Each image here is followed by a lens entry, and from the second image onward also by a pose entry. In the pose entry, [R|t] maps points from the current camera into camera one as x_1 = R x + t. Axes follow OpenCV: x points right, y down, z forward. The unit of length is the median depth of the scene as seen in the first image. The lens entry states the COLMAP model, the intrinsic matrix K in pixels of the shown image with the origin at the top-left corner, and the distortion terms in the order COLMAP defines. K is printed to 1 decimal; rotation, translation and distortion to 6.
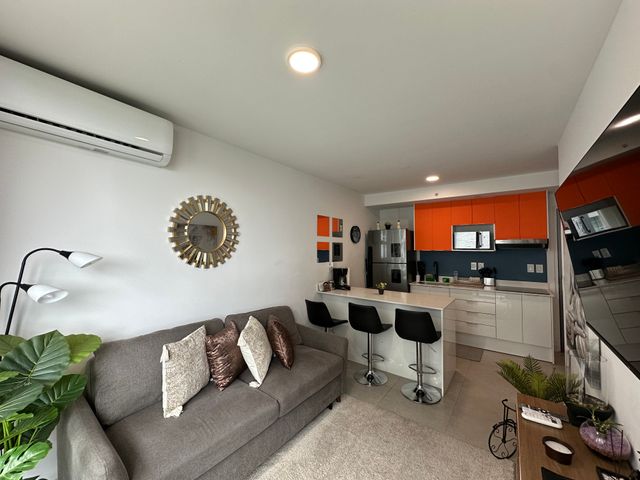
lens RADIAL K [[254.4, 0, 320.0], [0, 254.4, 240.0], [0, 0, 1]] dist [-0.001075, 0.000150]
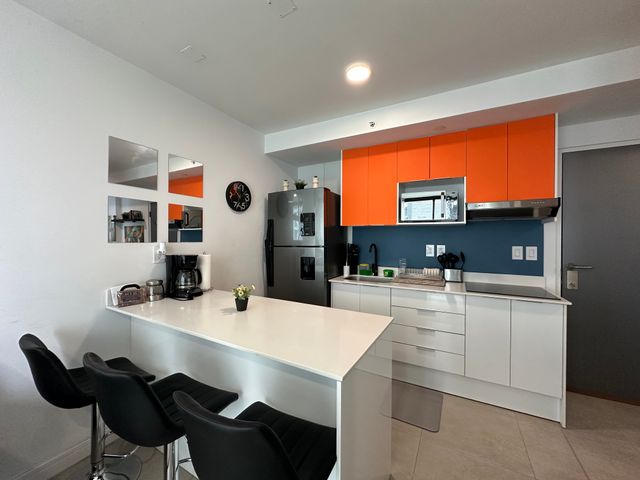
lens RADIAL K [[256.7, 0, 320.0], [0, 256.7, 240.0], [0, 0, 1]] dist [-0.001471, -0.000121]
pose [[0.989497, 0.001718, 0.144541, 0.252941], [-0.007385, 0.999224, 0.038680, 0.055923], [-0.144363, -0.039341, 0.988742, 0.429254]]
